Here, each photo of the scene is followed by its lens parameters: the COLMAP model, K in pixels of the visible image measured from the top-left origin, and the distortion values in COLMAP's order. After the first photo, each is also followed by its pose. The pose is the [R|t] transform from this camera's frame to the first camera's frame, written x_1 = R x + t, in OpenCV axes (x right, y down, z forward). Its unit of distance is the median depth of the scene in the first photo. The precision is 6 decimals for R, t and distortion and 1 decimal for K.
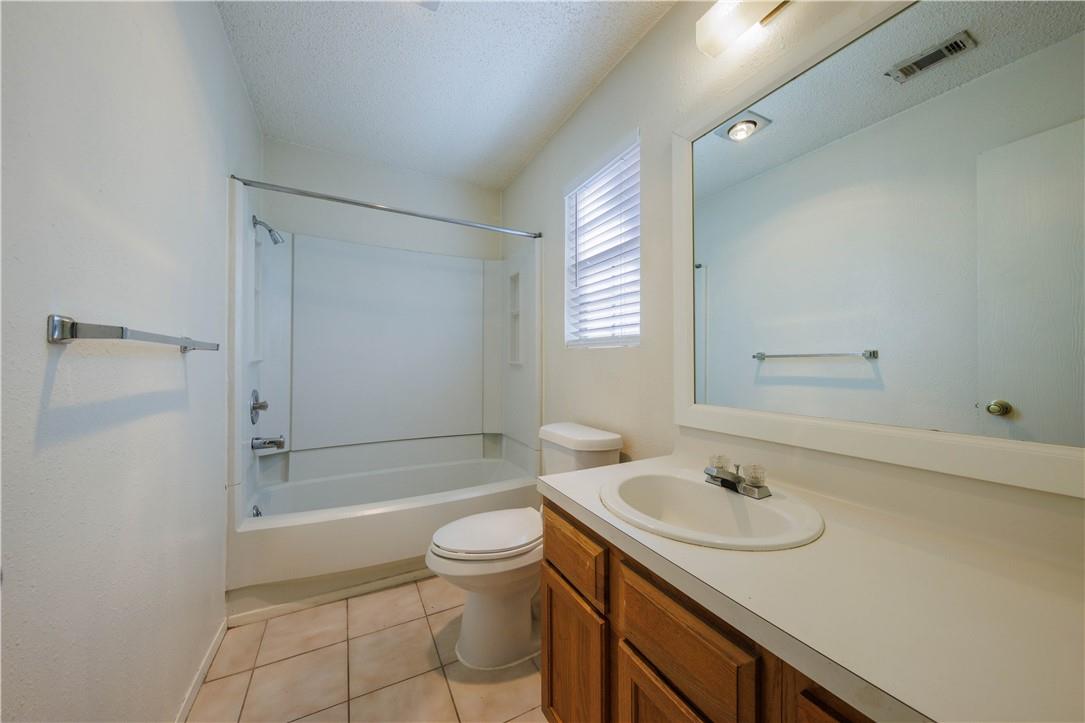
lens RADIAL K [[373.5, 0, 562.7], [0, 373.5, 360.0], [0, 0, 1]] dist [0.004308, -0.002115]
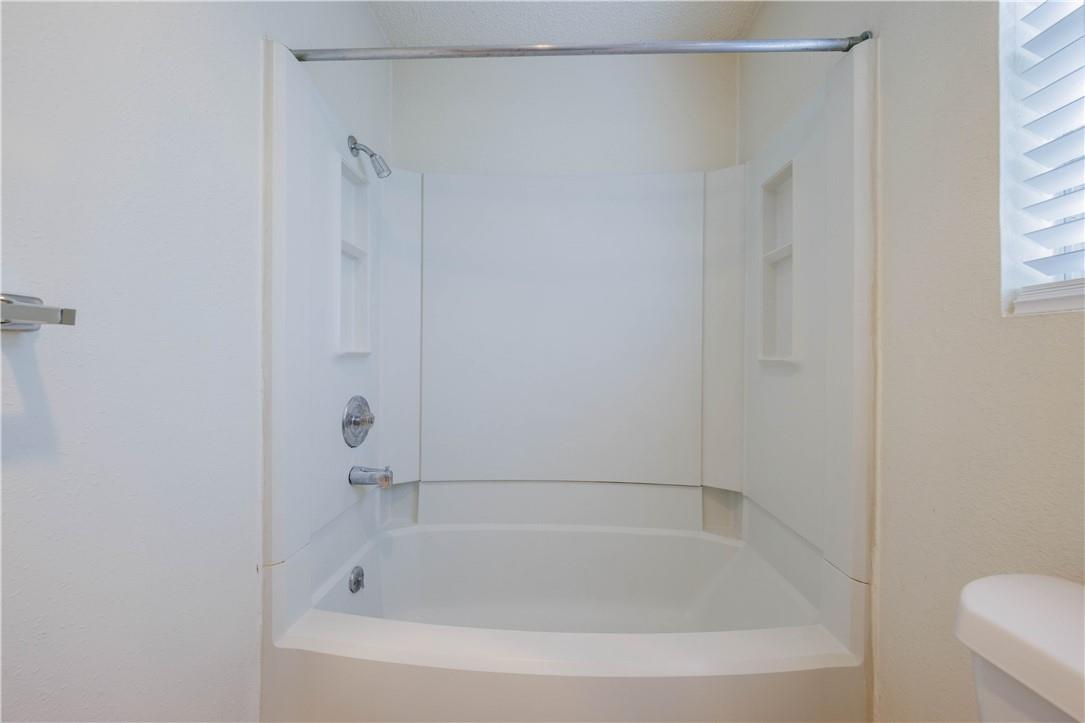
lens RADIAL K [[373.5, 0, 547.3], [0, 373.5, 357.7], [0, 0, 1]] dist [0.004308, -0.002115]
pose [[0.844941, 0.005014, -0.534837, -0.144506], [-0.001304, 0.999972, 0.007315, 0.003332], [0.534859, -0.005483, 0.844924, 0.527261]]
